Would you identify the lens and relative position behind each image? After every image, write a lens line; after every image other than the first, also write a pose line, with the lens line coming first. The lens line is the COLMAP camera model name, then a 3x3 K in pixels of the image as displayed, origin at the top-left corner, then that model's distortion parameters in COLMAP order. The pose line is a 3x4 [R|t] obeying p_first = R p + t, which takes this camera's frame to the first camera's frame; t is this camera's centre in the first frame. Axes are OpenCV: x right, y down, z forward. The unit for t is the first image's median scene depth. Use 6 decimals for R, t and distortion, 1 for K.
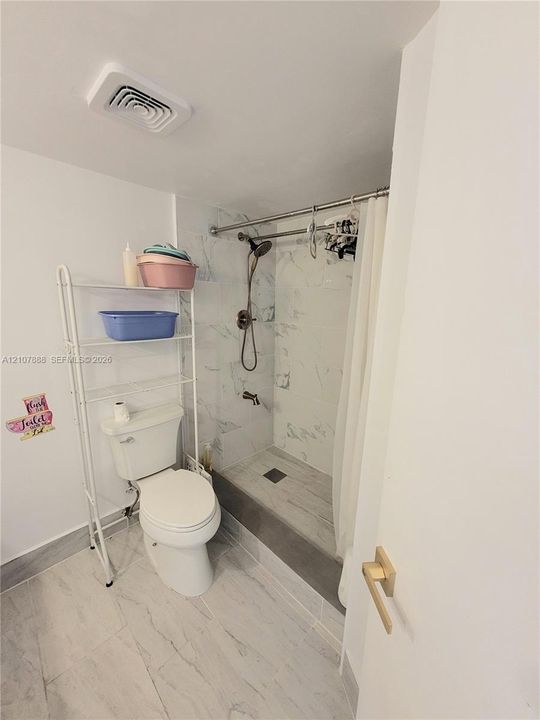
lens RADIAL K [[278.8, 0, 271.1], [0, 278.8, 358.3], [0, 0, 1]] dist [0.009469, -0.001222]
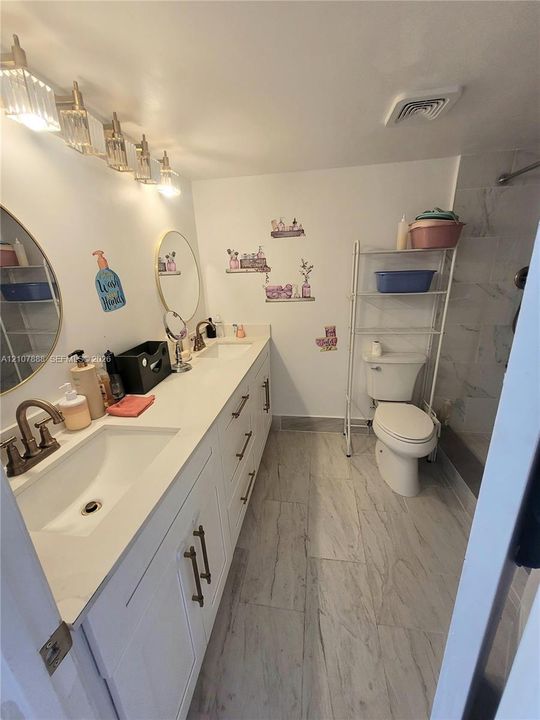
lens RADIAL K [[278.8, 0, 270.9], [0, 278.8, 359.5], [0, 0, 1]] dist [0.009469, -0.001222]
pose [[0.581489, 0.205412, -0.787195, 0.246323], [-0.121317, 0.978675, 0.165762, 0.085902], [0.804458, -0.000888, 0.594009, -0.219543]]
